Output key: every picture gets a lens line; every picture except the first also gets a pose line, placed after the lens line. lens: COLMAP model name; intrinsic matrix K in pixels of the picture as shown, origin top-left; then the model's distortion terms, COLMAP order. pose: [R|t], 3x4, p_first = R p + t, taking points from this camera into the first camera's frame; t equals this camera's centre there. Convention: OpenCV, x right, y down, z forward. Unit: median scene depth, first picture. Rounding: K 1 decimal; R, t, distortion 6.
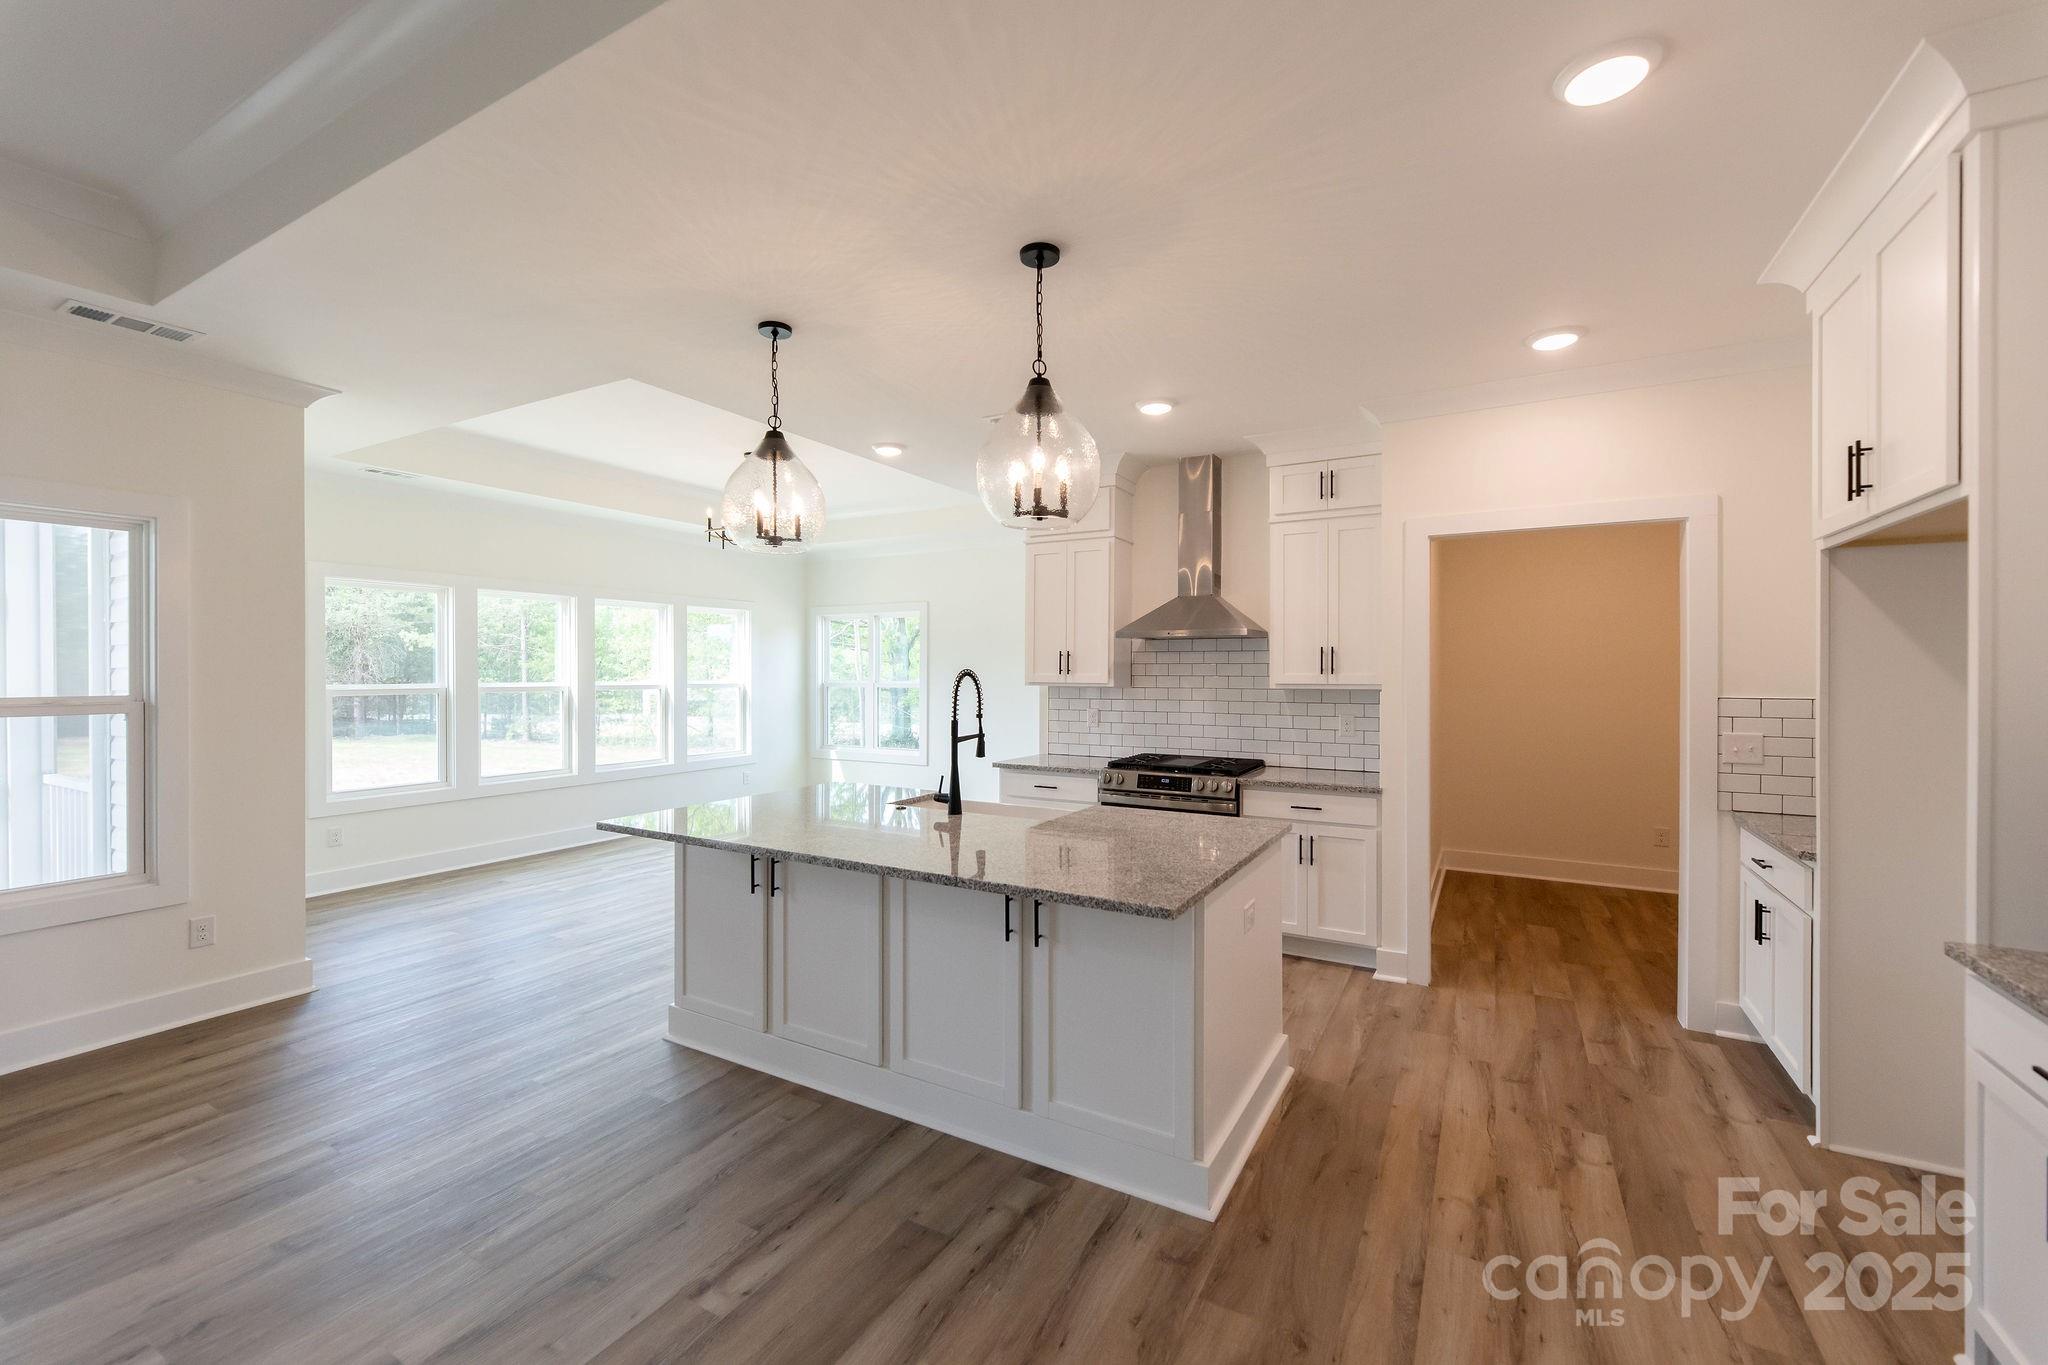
lens RADIAL K [[881.5, 0, 992.8], [0, 881.5, 670.9], [0, 0, 1]] dist [-0.001777, 0.000028]
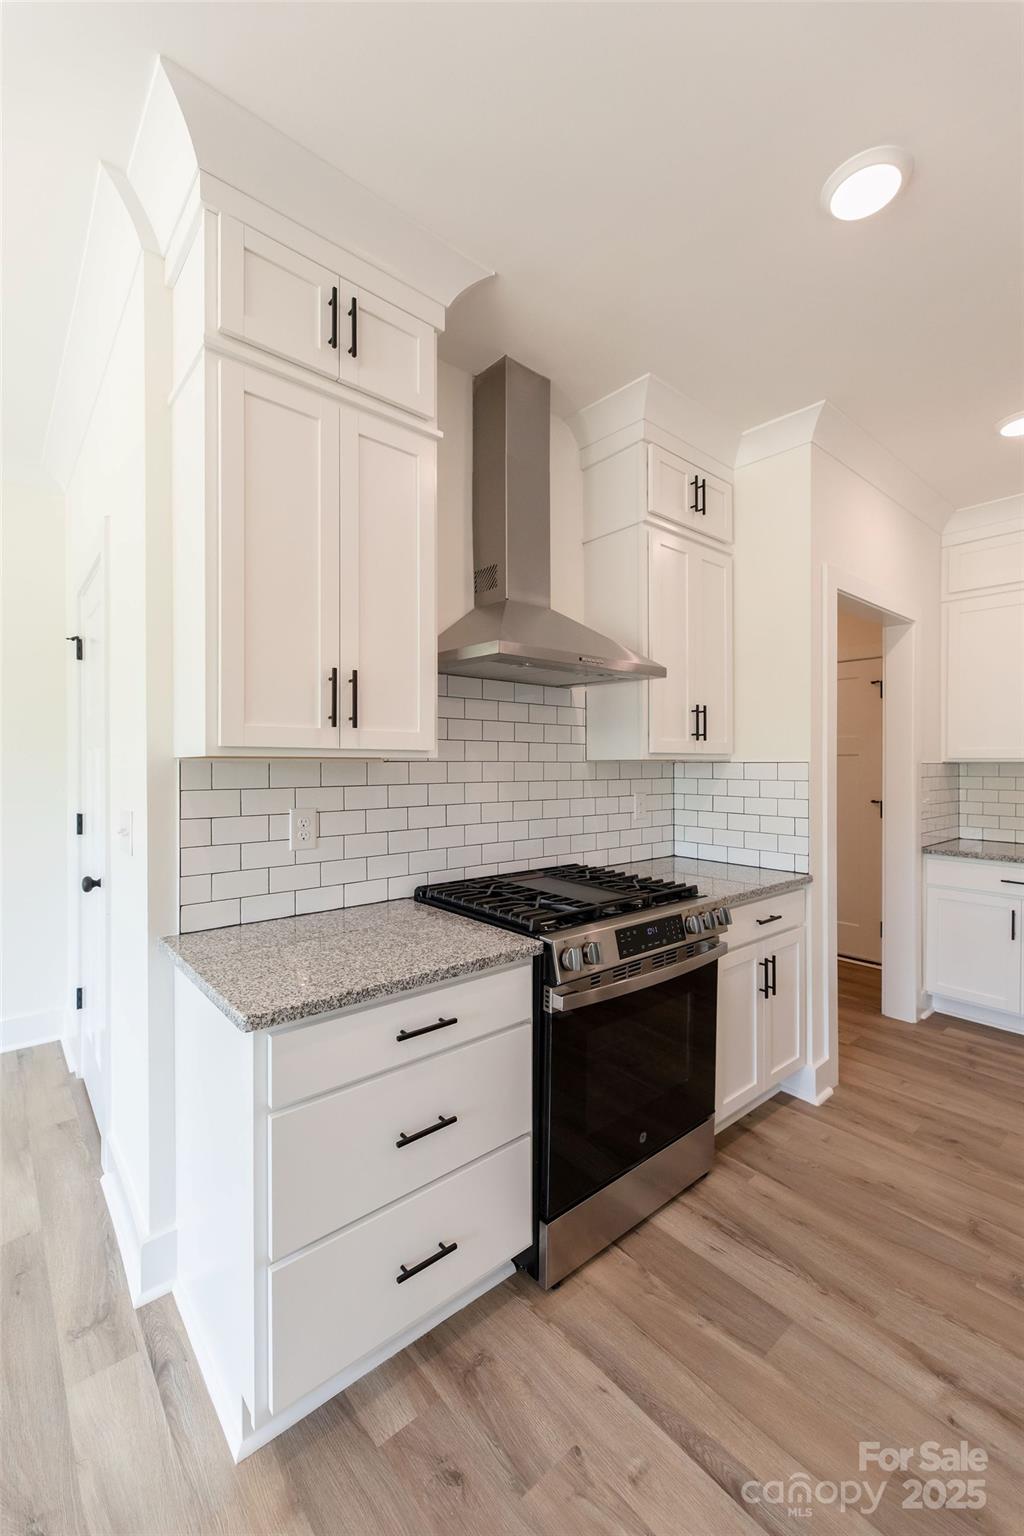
lens RADIAL K [[628.5, 0, 539.7], [0, 628.5, 764.1], [0, 0, 1]] dist [-0.000971, -0.000104]
pose [[0.304763, -0.004073, 0.952419, -0.205046], [-0.002590, 0.999984, 0.005105, 0.023718], [-0.952425, -0.004022, 0.304748, 1.038437]]
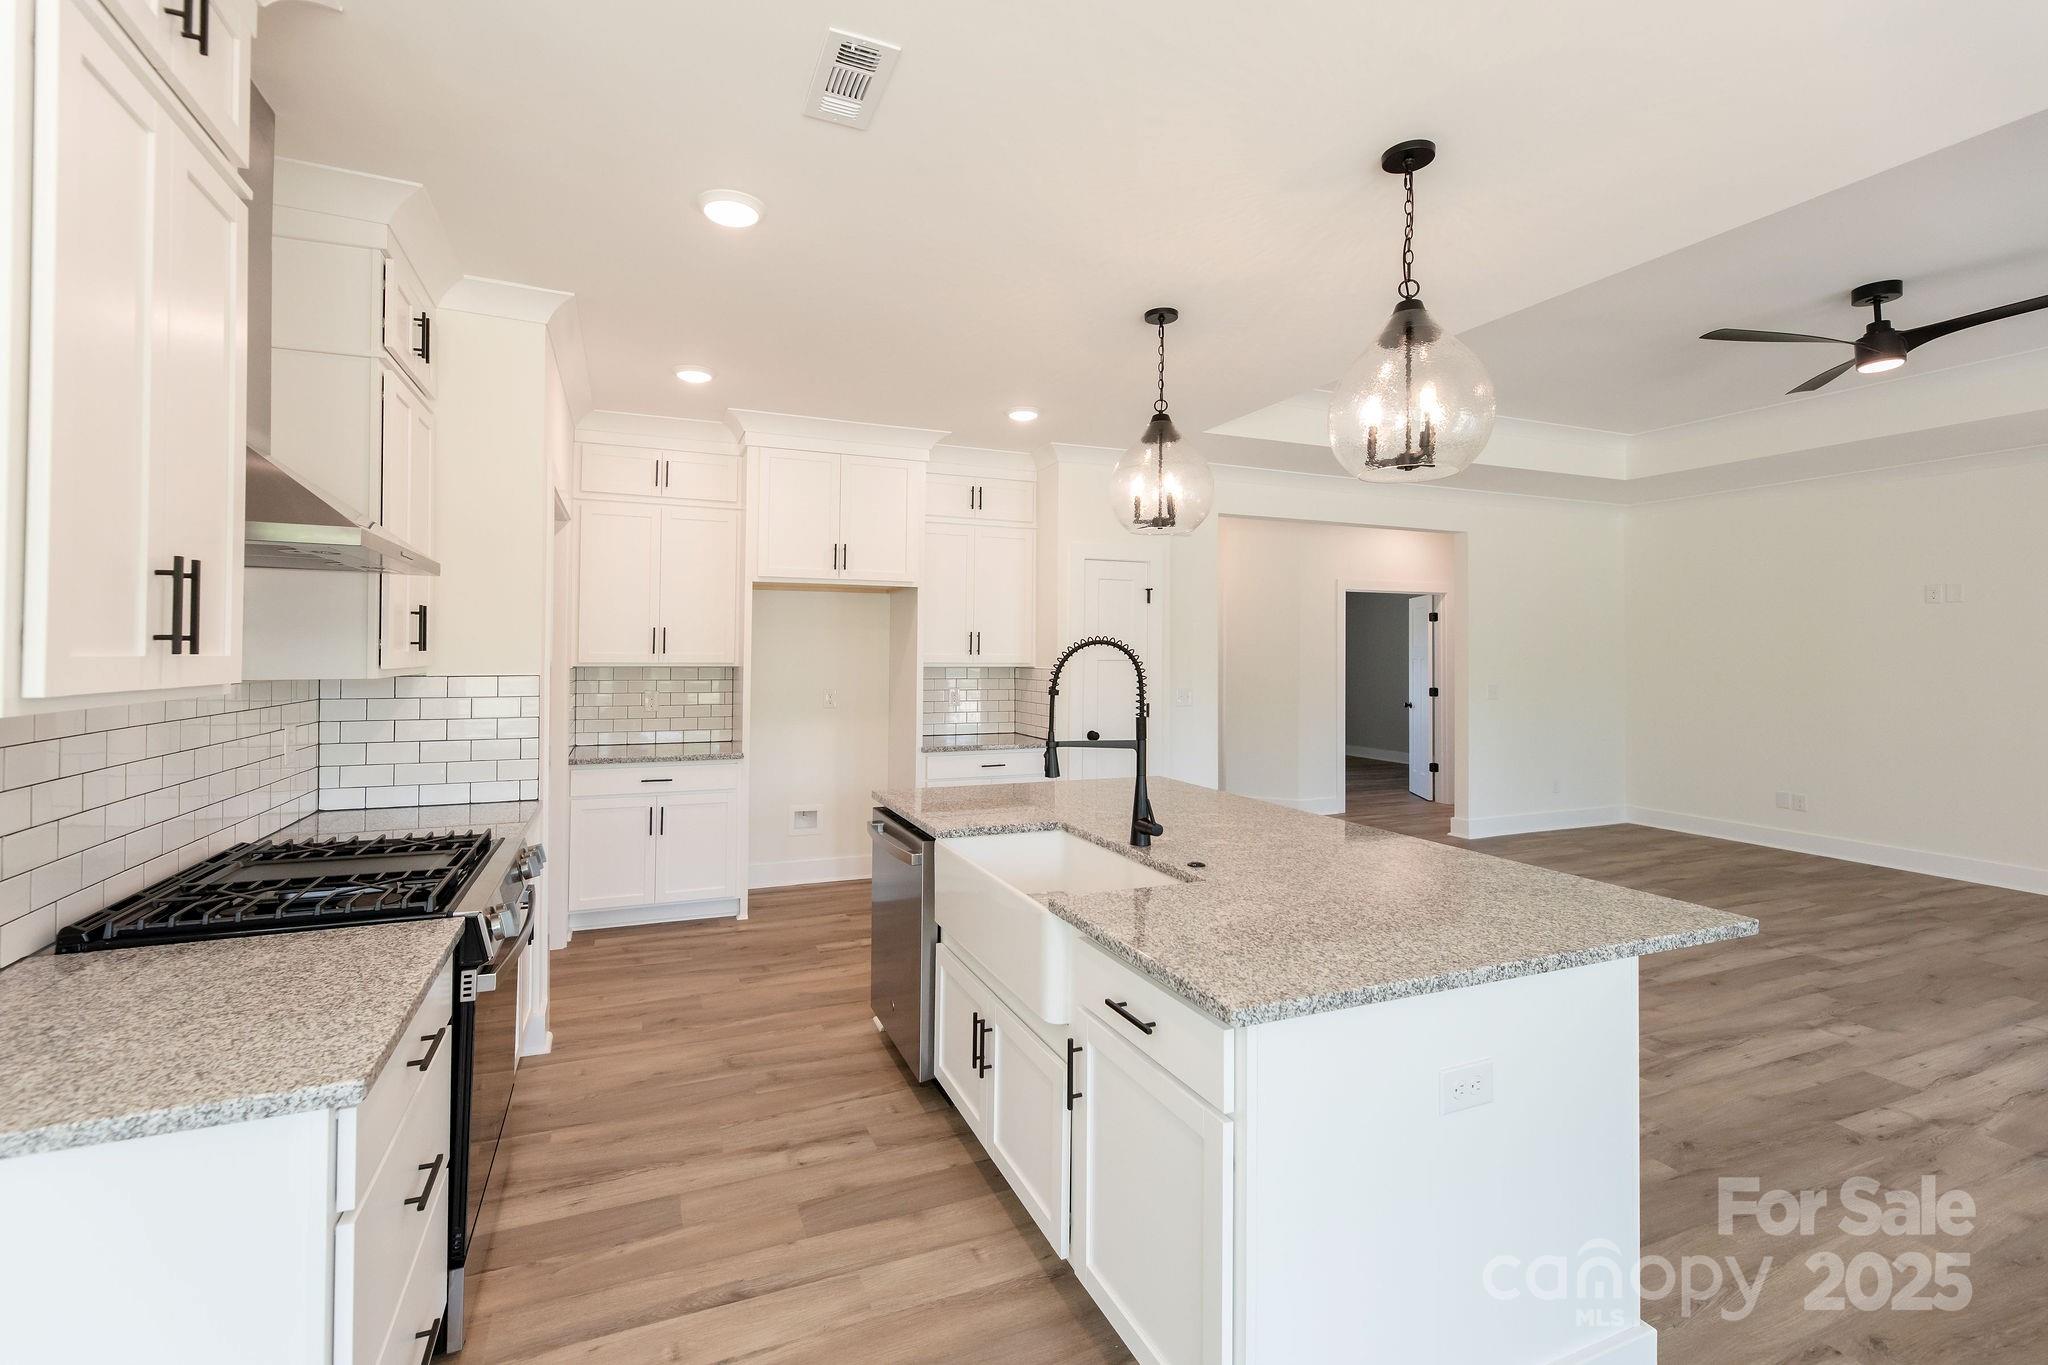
lens RADIAL K [[862.7, 0, 938.0], [0, 862.7, 639.8], [0, 0, 1]] dist [0.001310, 0.000126]
pose [[-0.774510, 0.003289, 0.632553, -0.290844], [-0.007299, 0.999873, -0.014137, 0.001696], [-0.632519, -0.015566, -0.774388, 1.331787]]
